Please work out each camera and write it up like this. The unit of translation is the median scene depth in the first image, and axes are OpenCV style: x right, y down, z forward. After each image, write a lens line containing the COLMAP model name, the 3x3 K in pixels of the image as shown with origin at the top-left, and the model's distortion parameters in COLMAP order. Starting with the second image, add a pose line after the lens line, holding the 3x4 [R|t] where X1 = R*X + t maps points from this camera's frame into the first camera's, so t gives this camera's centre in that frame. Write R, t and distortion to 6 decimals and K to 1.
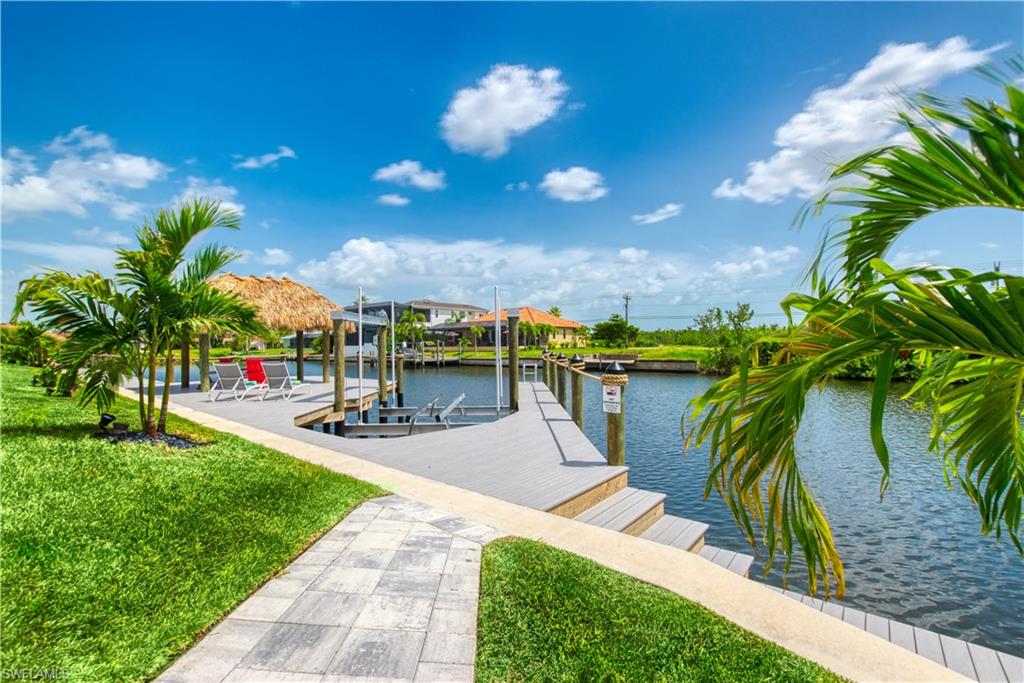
lens RADIAL K [[450.7, 0, 517.3], [0, 450.7, 340.8], [0, 0, 1]] dist [-0.024605, 0.001125]
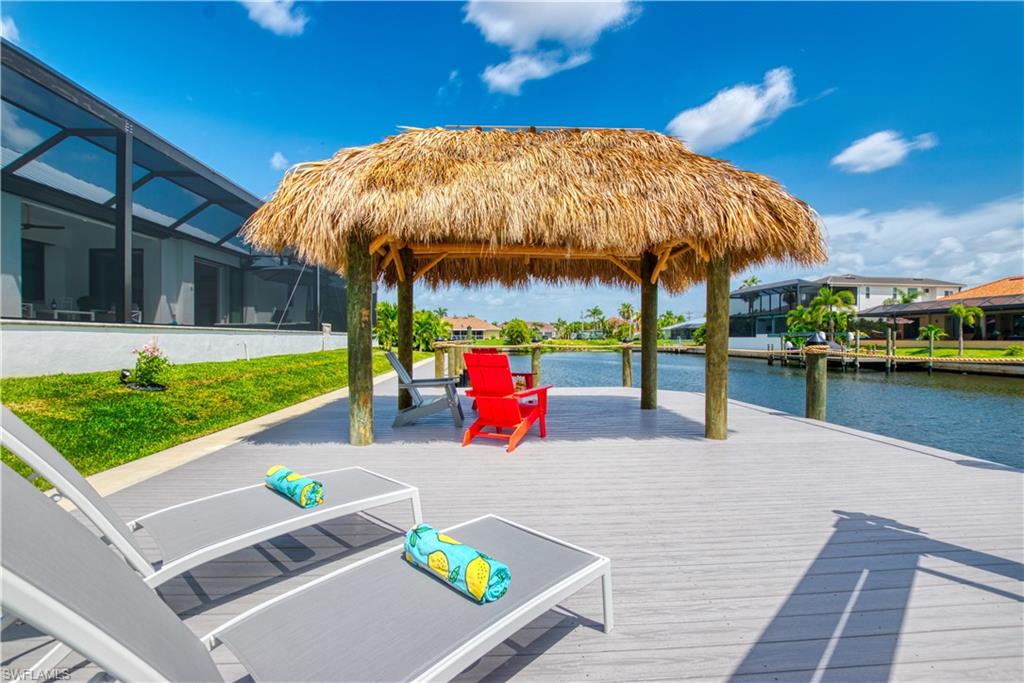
lens RADIAL K [[439.1, 0, 512.0], [0, 439.1, 341.5], [0, 0, 1]] dist [-0.000181, 0.000171]
pose [[0.682621, 0.017531, -0.730562, -0.063498], [-0.000718, 0.999728, 0.023319, 0.000742], [0.730772, -0.015394, 0.682448, 0.134330]]
